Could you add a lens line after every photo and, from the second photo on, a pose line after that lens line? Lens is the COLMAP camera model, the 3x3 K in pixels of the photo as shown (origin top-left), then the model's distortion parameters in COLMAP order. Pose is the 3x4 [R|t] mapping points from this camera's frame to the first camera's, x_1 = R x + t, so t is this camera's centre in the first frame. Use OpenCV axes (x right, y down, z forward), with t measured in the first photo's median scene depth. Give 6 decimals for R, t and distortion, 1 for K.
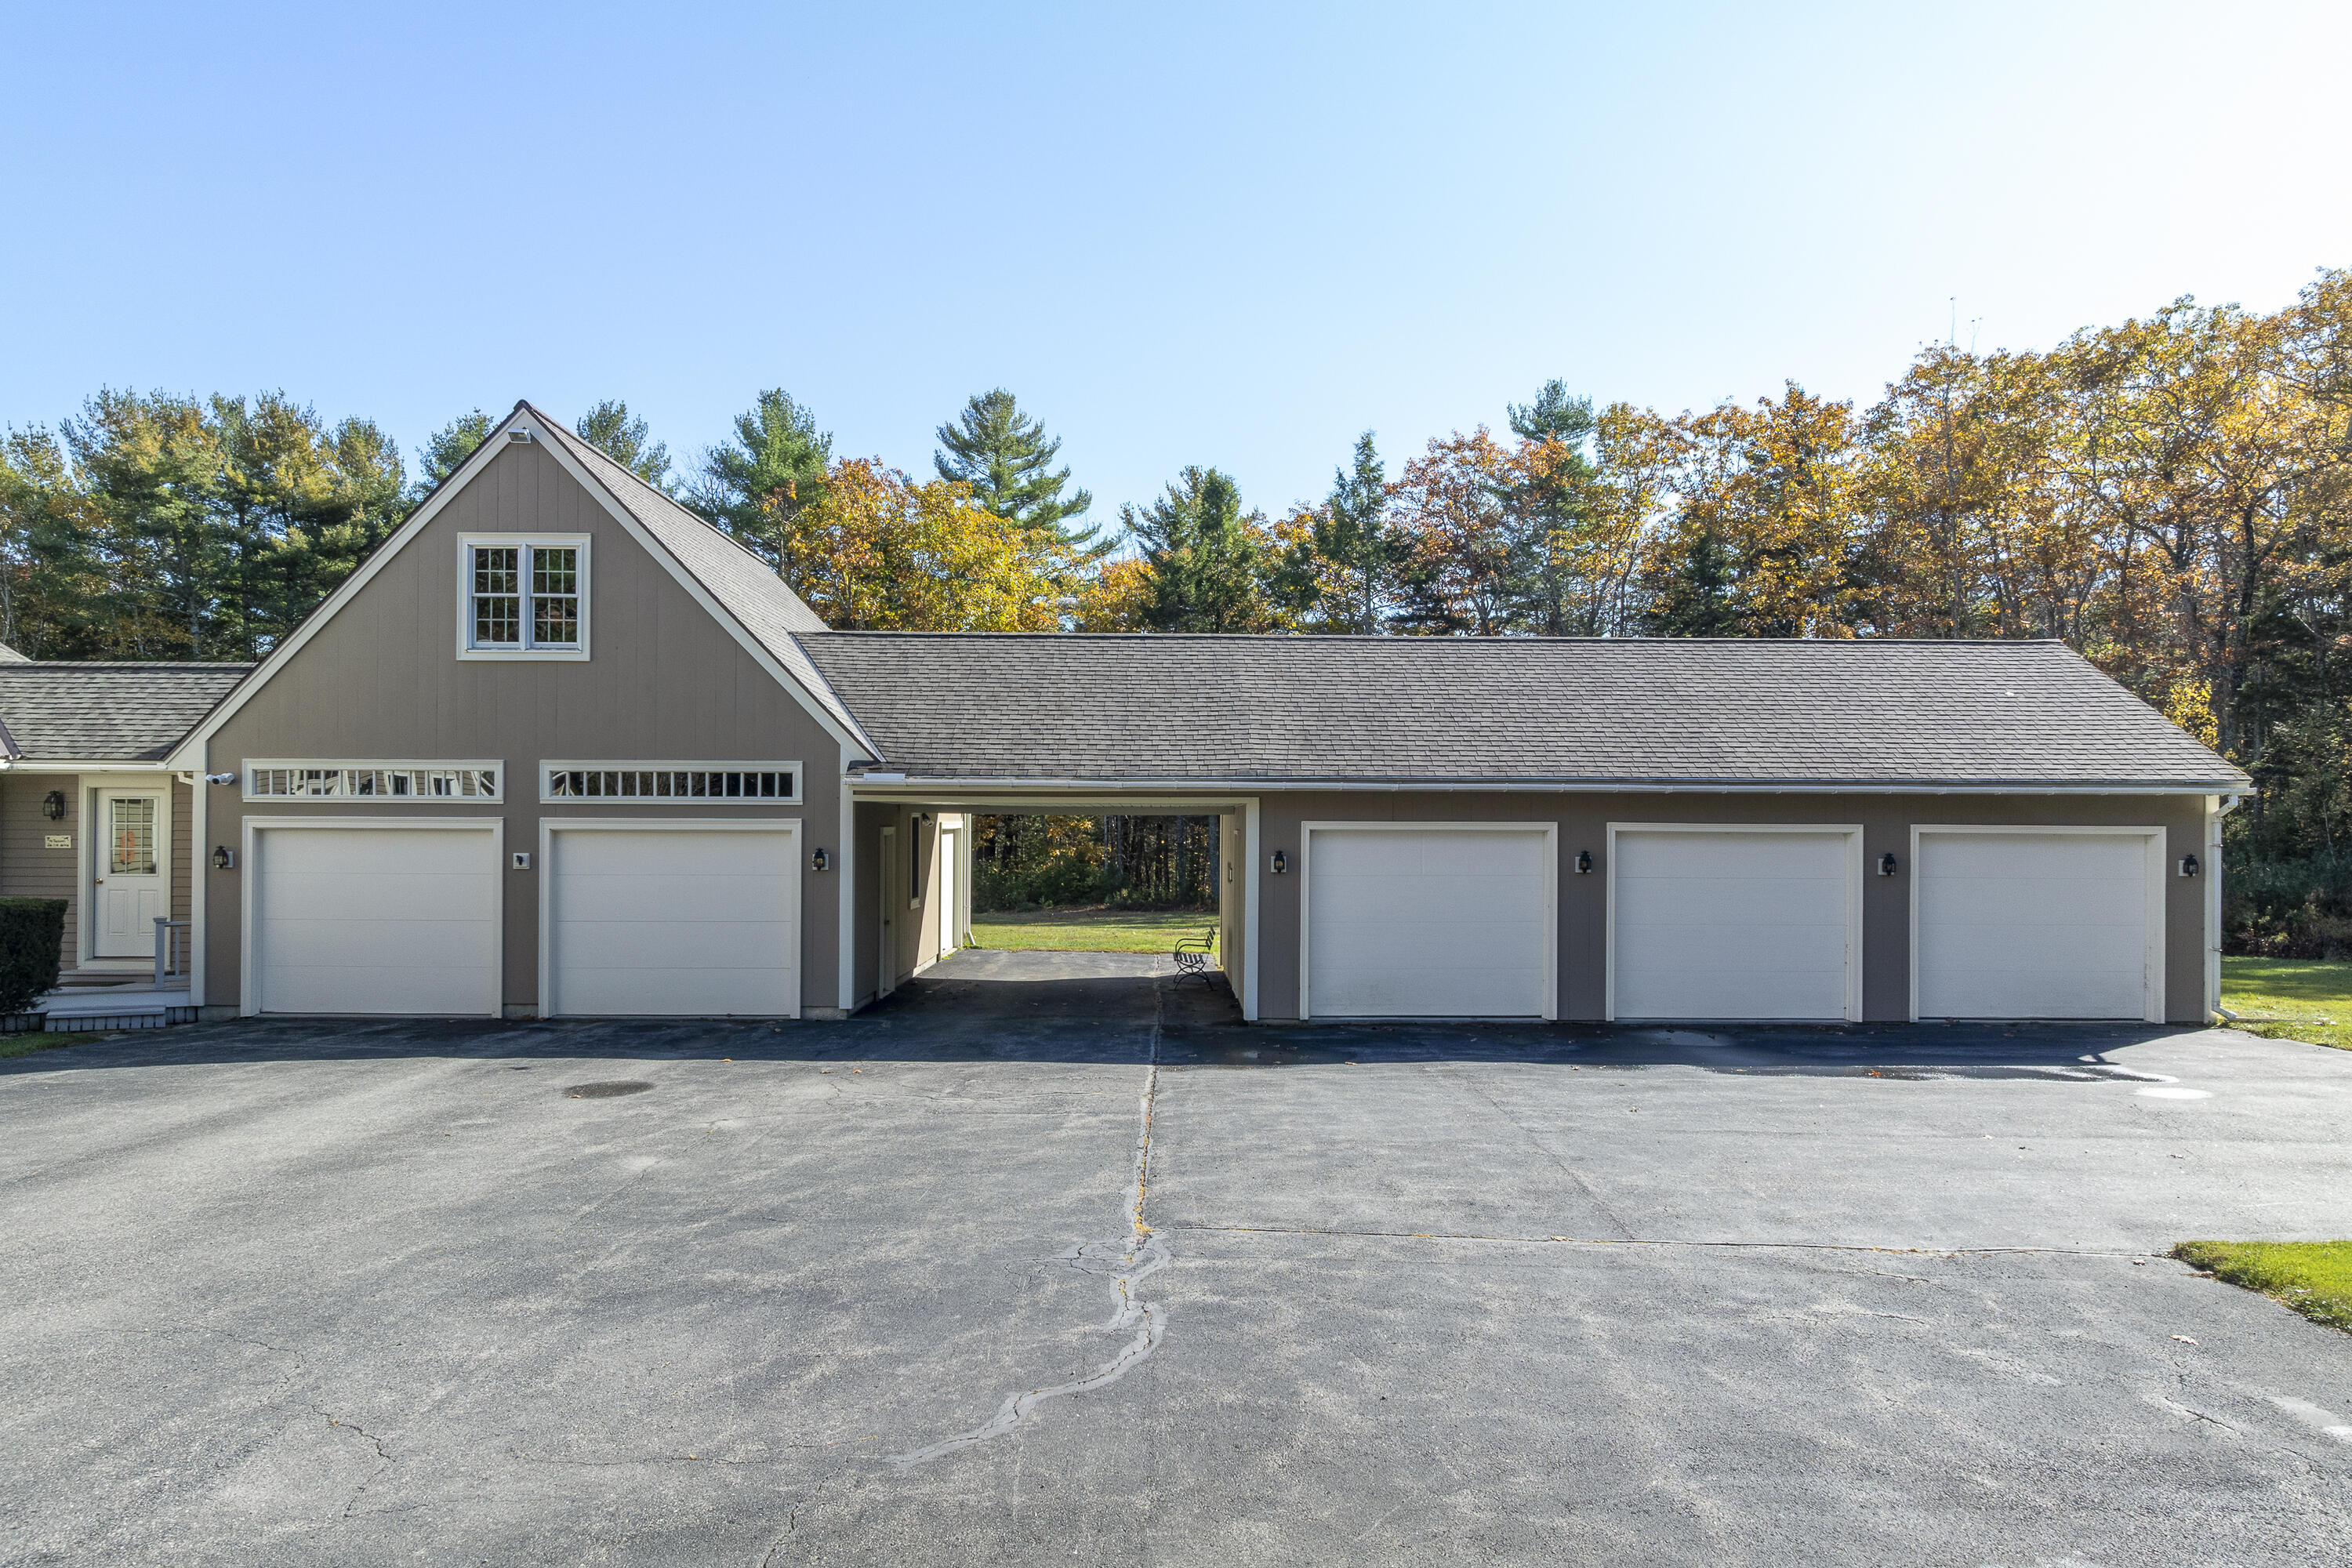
lens RADIAL K [[1629.6, 0, 1167.4], [0, 1629.6, 824.7], [0, 0, 1]] dist [-0.011804, 0.014622]
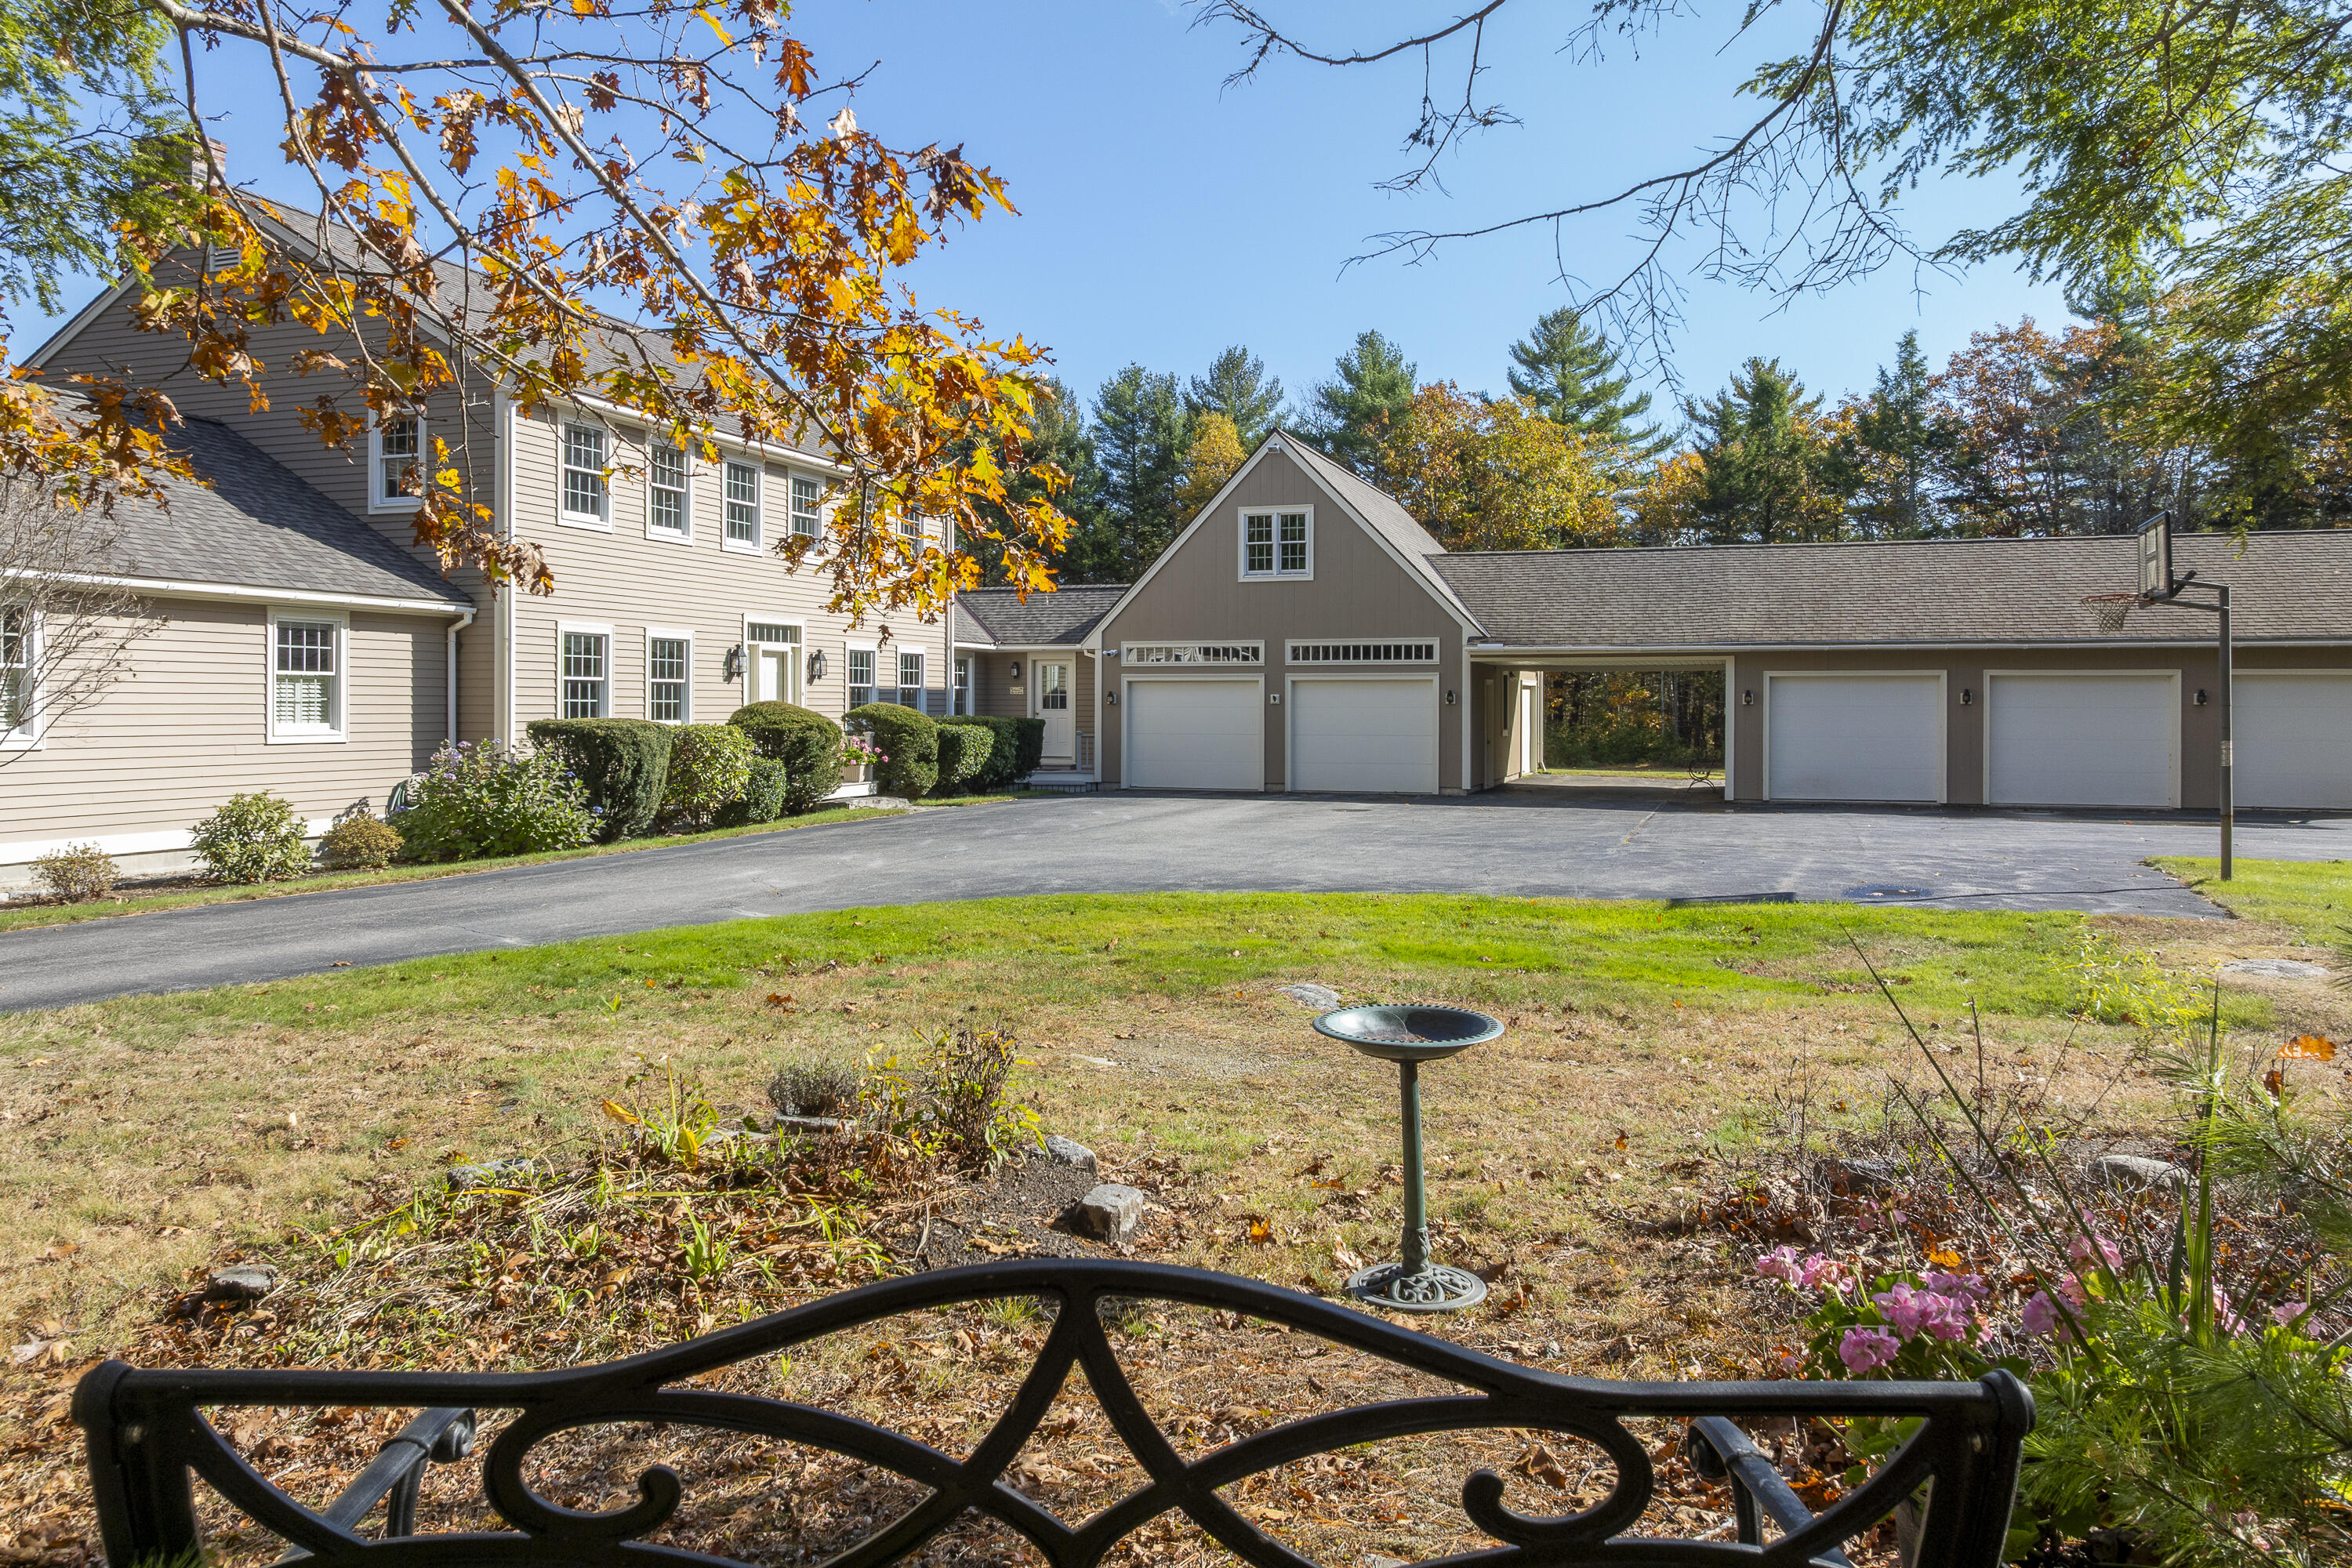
lens RADIAL K [[1629.6, 0, 1176.2], [0, 1629.6, 700.1], [0, 0, 1]] dist [-0.011804, 0.014622]
pose [[0.942873, -0.004722, -0.333118, 0.068167], [0.003274, 0.999983, -0.004908, 0.029459], [0.333135, 0.003537, 0.942872, -0.598620]]
